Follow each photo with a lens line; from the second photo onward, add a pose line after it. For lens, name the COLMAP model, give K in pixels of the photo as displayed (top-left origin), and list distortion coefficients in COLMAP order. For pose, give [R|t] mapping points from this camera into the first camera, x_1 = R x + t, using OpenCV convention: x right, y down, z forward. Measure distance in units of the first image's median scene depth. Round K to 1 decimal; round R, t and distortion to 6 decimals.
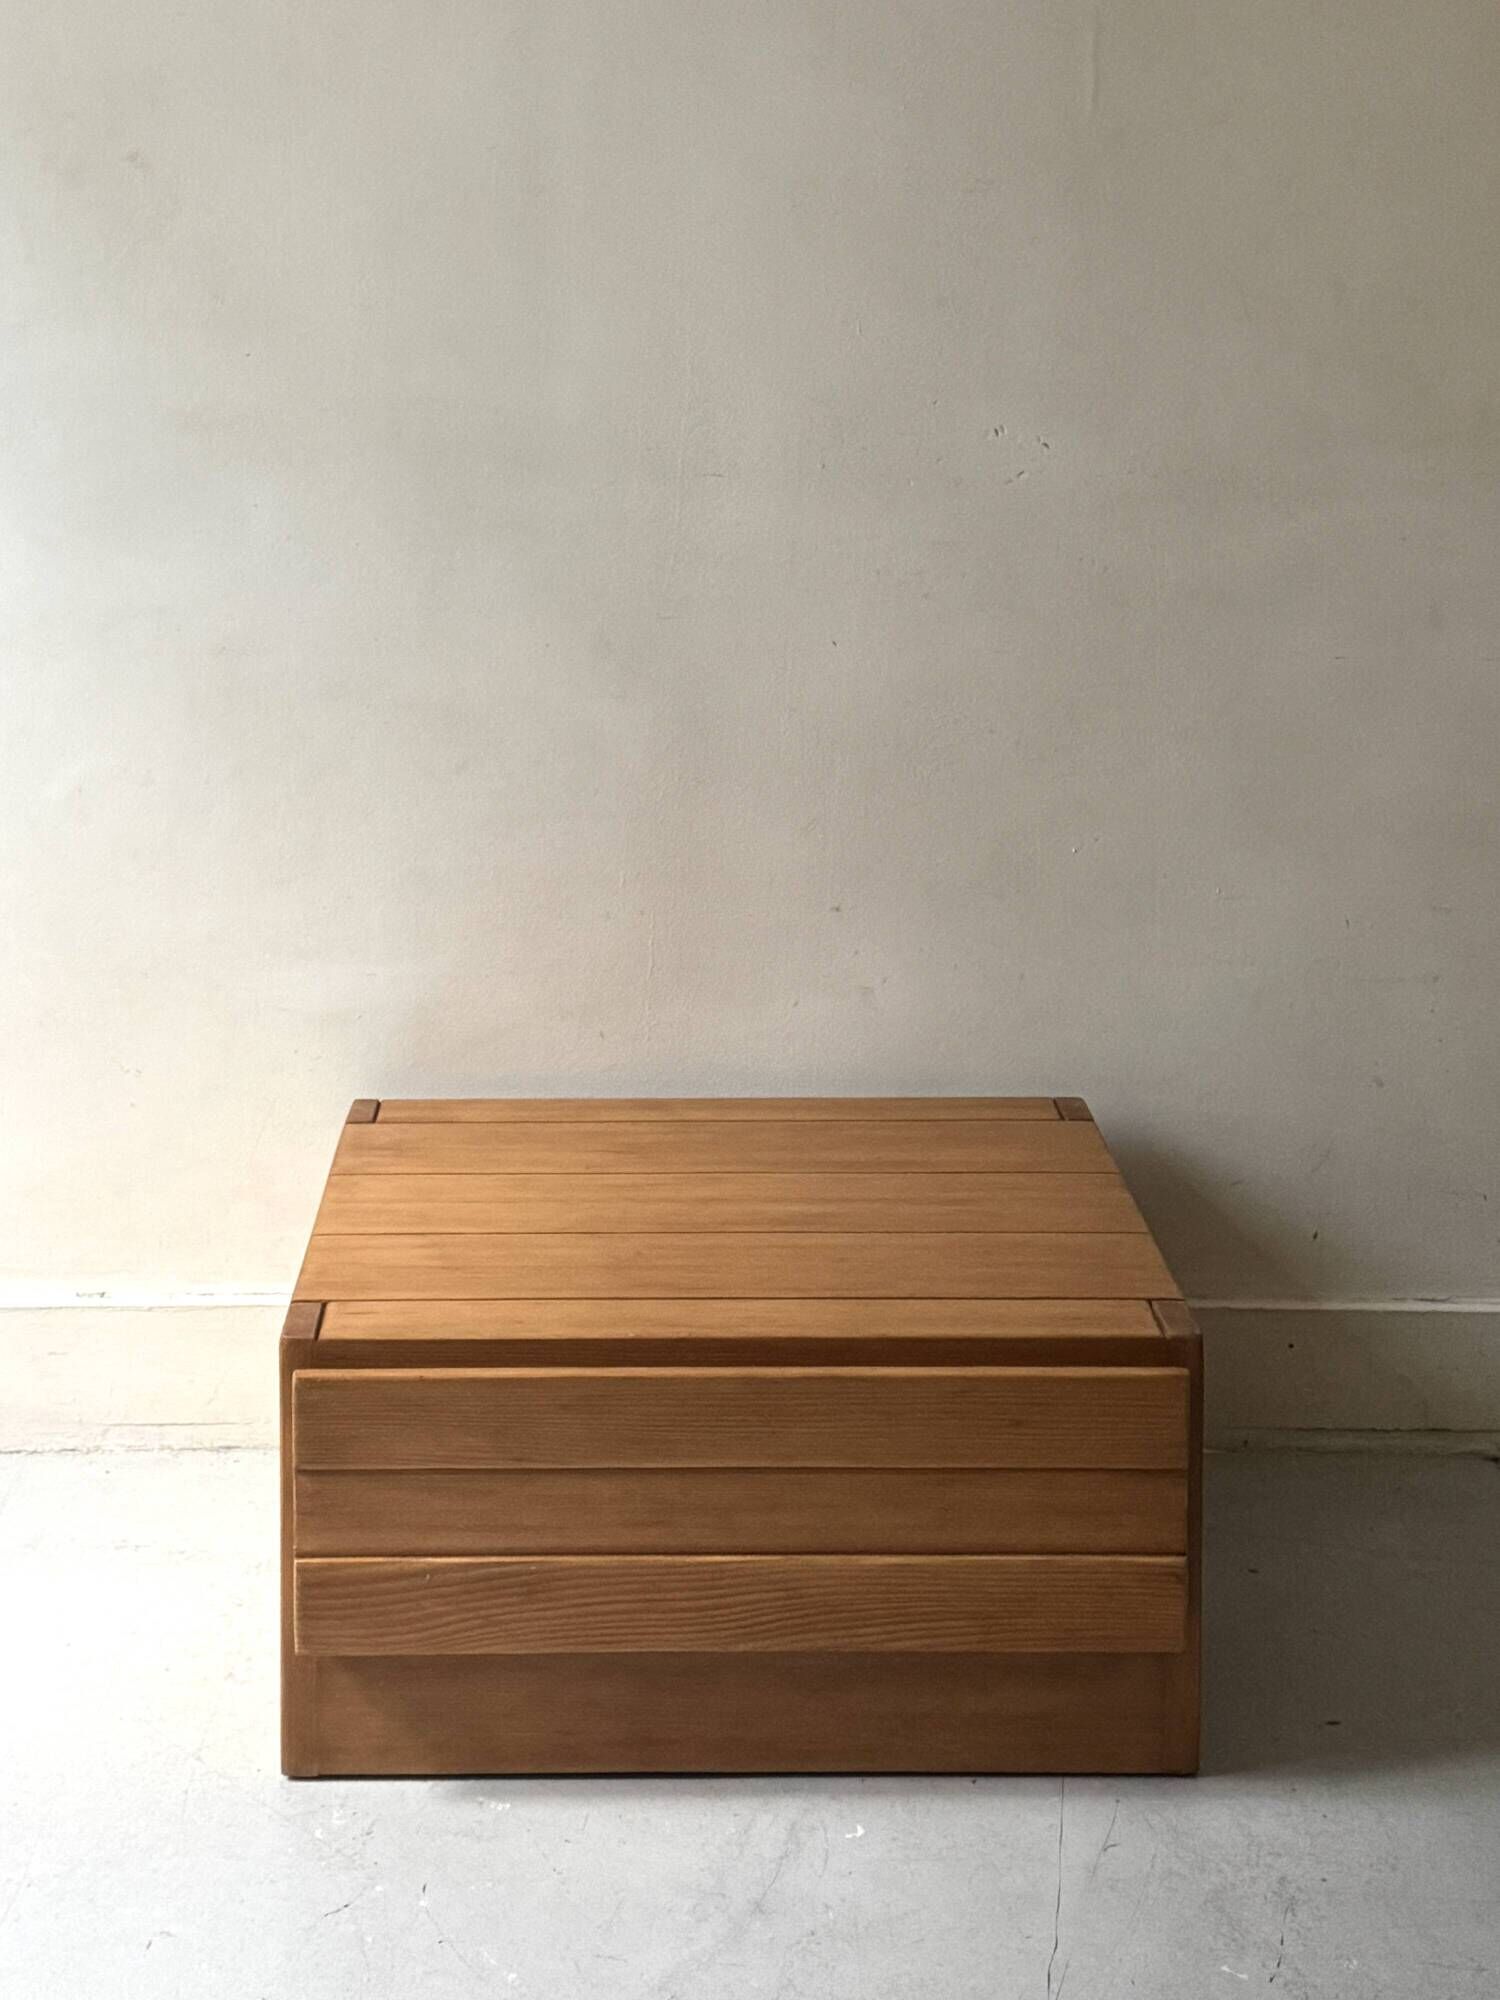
lens RADIAL K [[2745.5, 0, 639.1], [0, 2745.5, 994.0], [0, 0, 1]] dist [-0.082156, 2.273137]
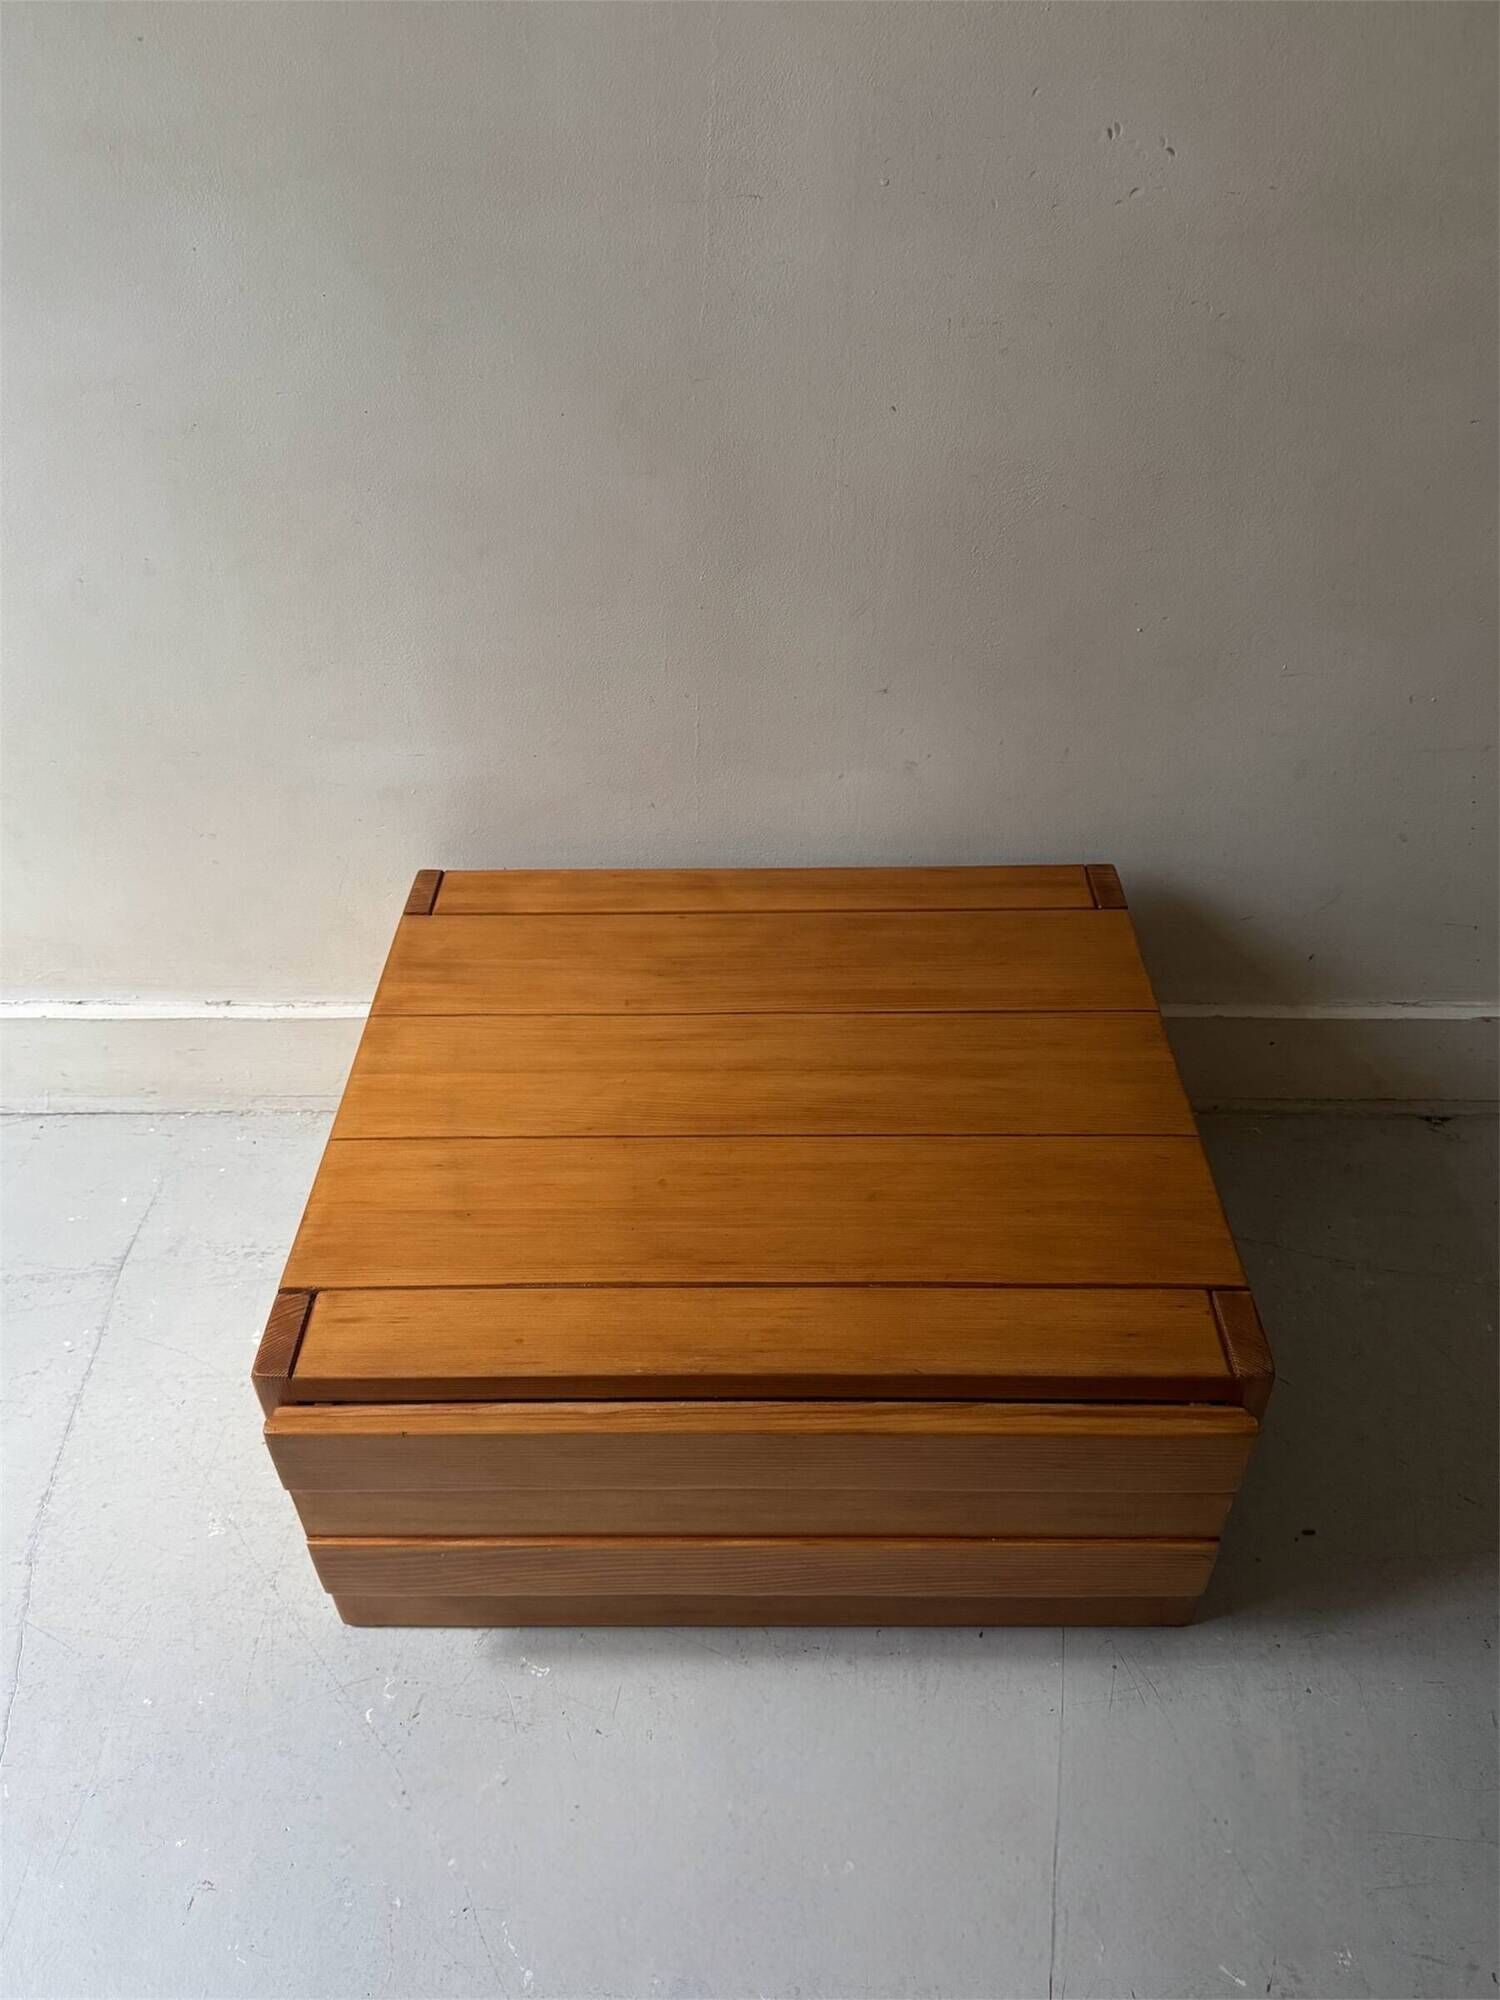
lens RADIAL K [[1395.8, 0, 737.1], [0, 1395.8, 997.9], [0, 0, 1]] dist [0.108577, -0.002544]
pose [[0.999598, 0.000127, -0.028349, 0.036528], [0.012063, 0.903025, 0.429419, -0.158380], [0.025654, -0.429588, 0.902660, 0.530208]]
